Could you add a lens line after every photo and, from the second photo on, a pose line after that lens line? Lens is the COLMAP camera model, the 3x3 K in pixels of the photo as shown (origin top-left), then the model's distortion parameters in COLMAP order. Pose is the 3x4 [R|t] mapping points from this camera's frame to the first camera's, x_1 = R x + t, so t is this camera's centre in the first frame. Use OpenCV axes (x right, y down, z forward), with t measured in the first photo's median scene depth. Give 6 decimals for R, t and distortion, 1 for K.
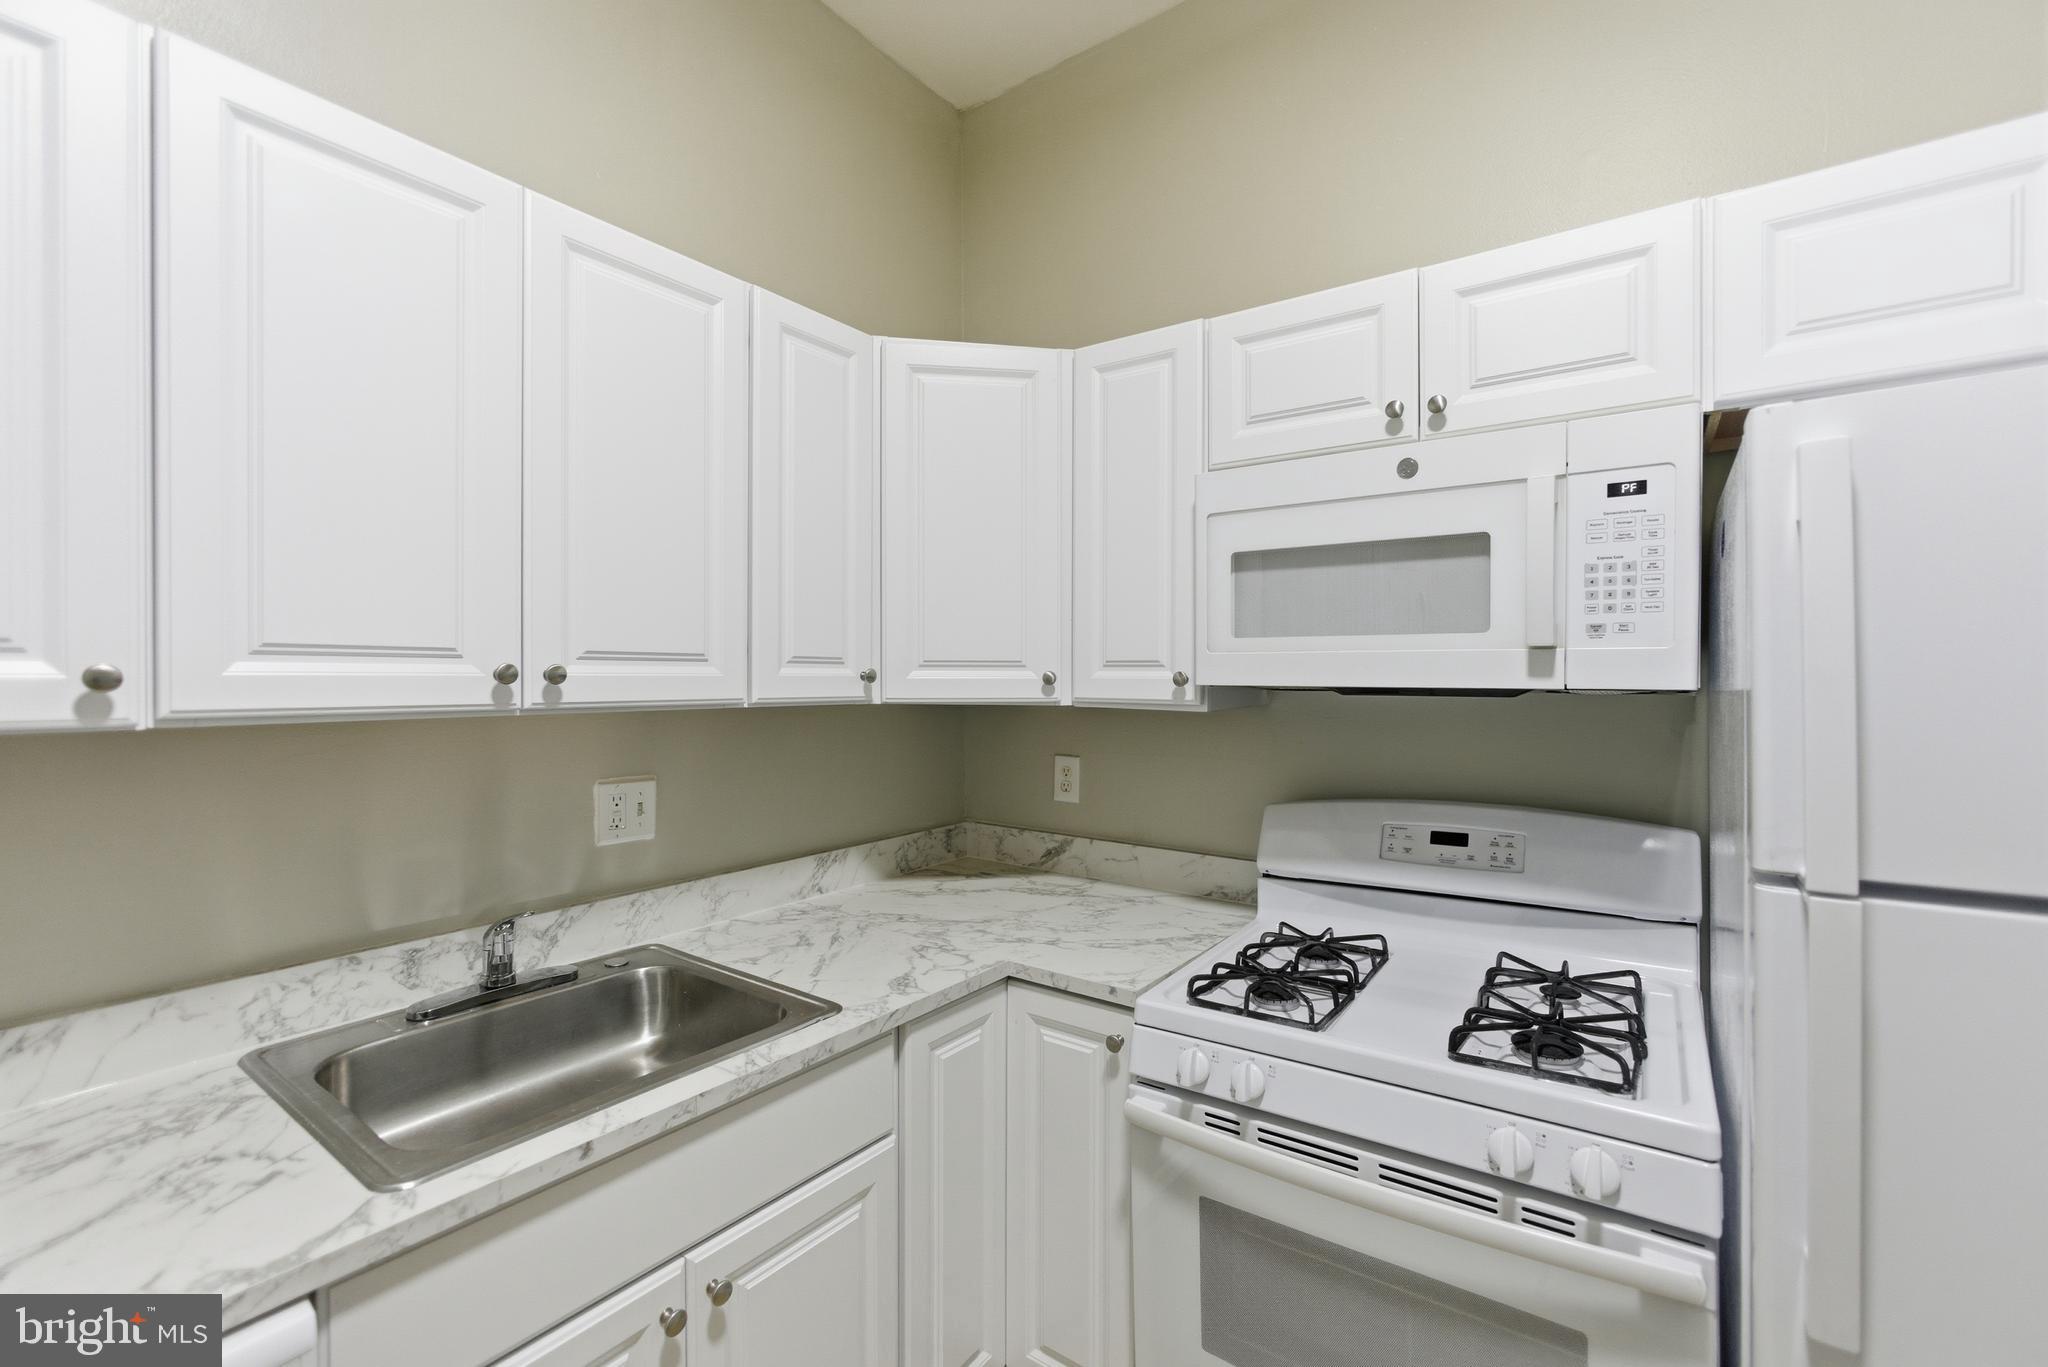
lens RADIAL K [[862.4, 0, 1024.0], [0, 862.4, 683.5], [0, 0, 1]] dist [-0.019832, 0.007046]
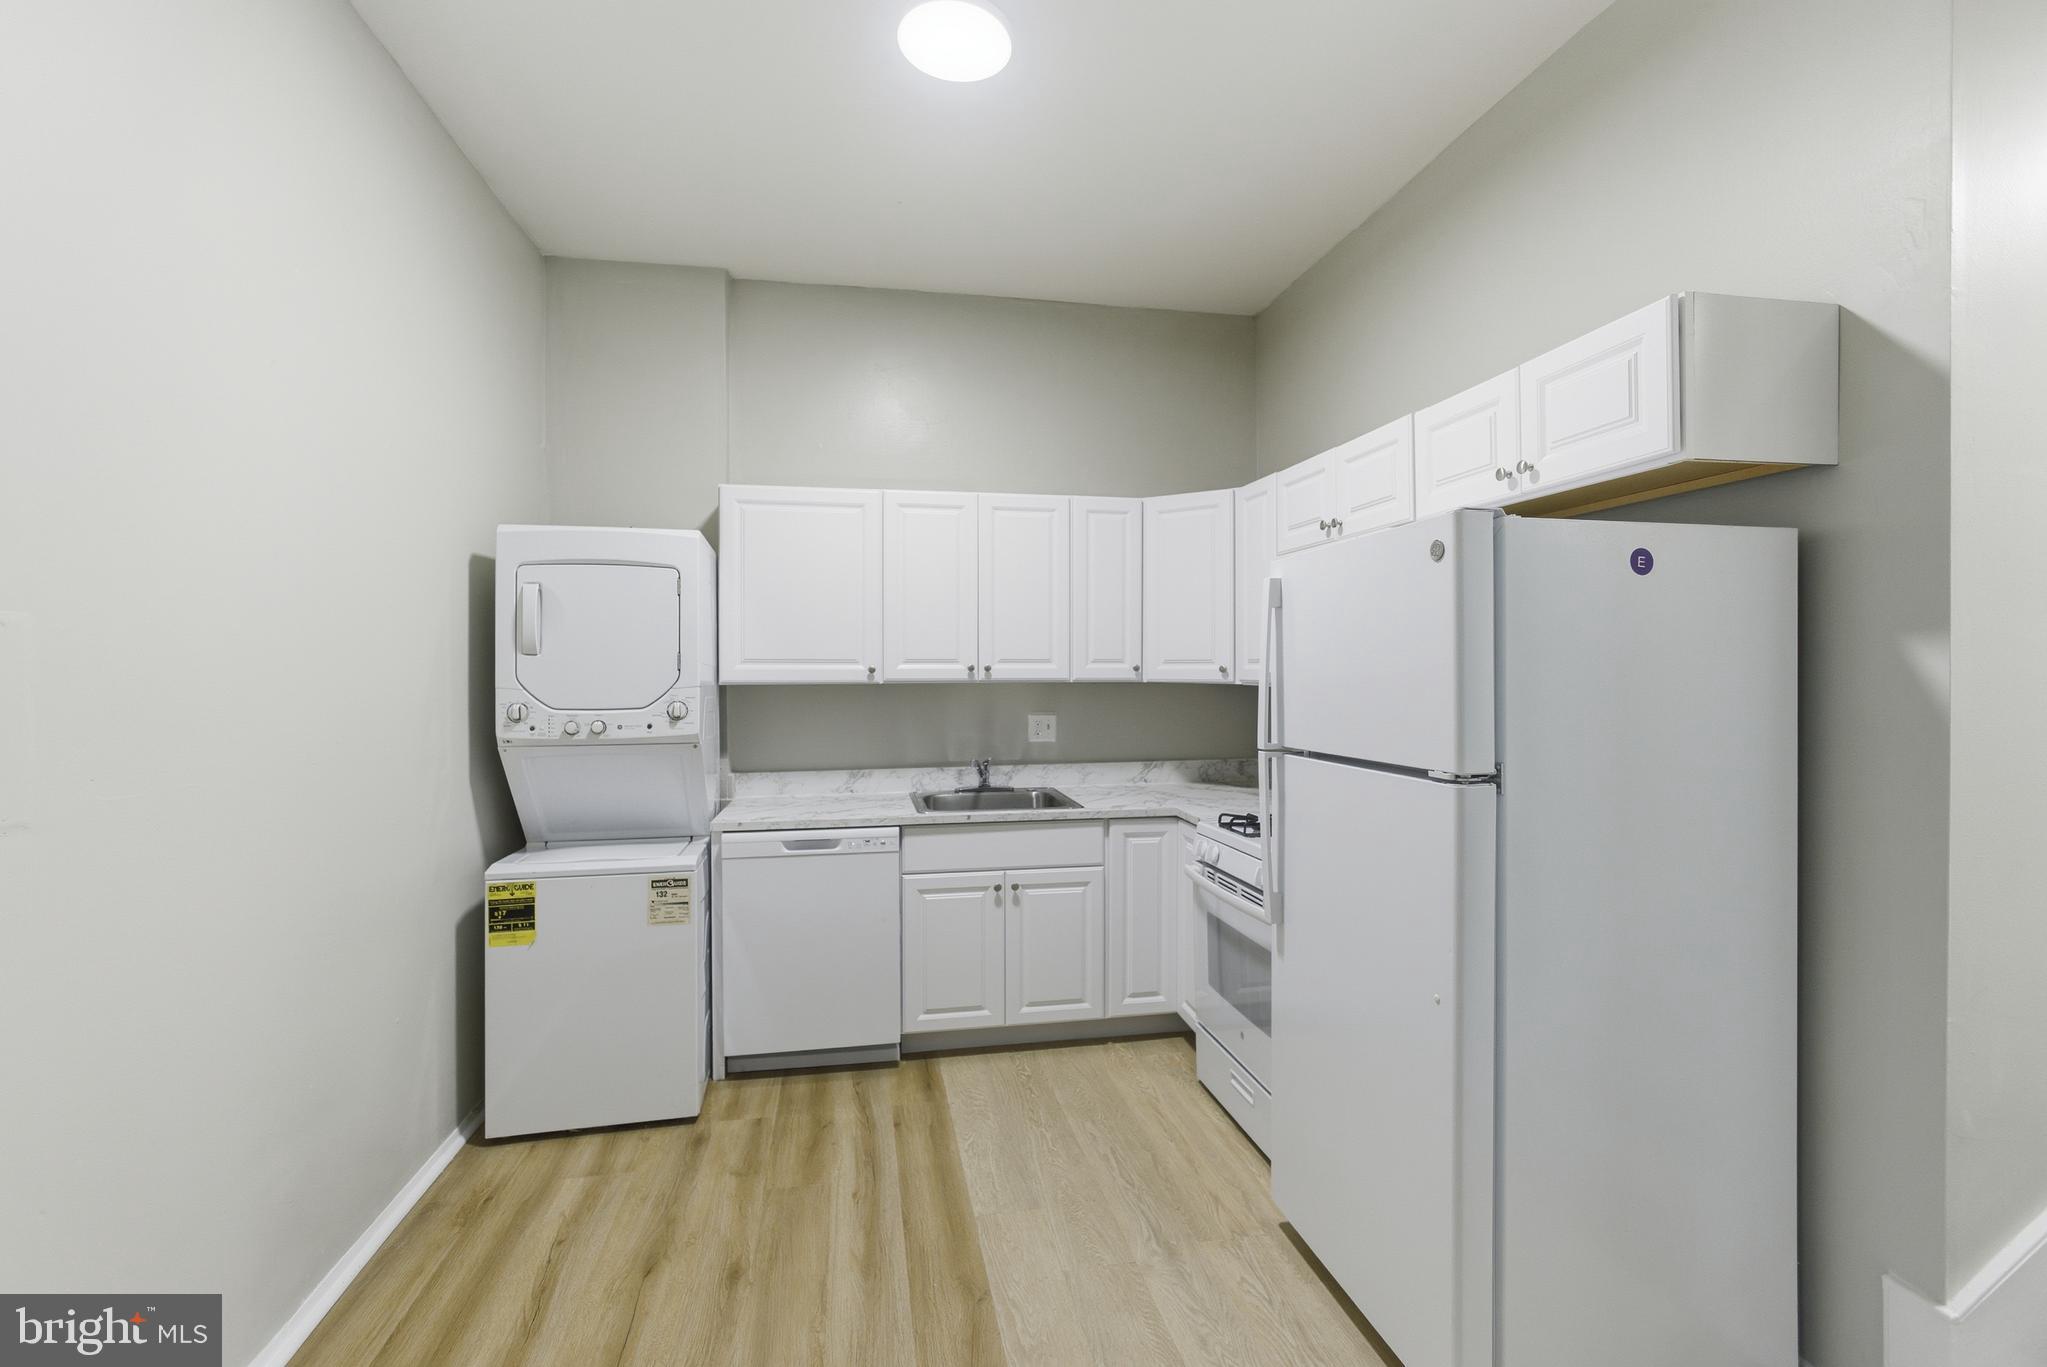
lens RADIAL K [[904.0, 0, 1029.2], [0, 904.0, 677.3], [0, 0, 1]] dist [-0.001418, -0.000190]
pose [[0.727007, 0.006237, -0.686602, 1.324479], [-0.002977, 0.999978, 0.005931, 0.001639], [0.686624, -0.002268, 0.727010, -0.874659]]
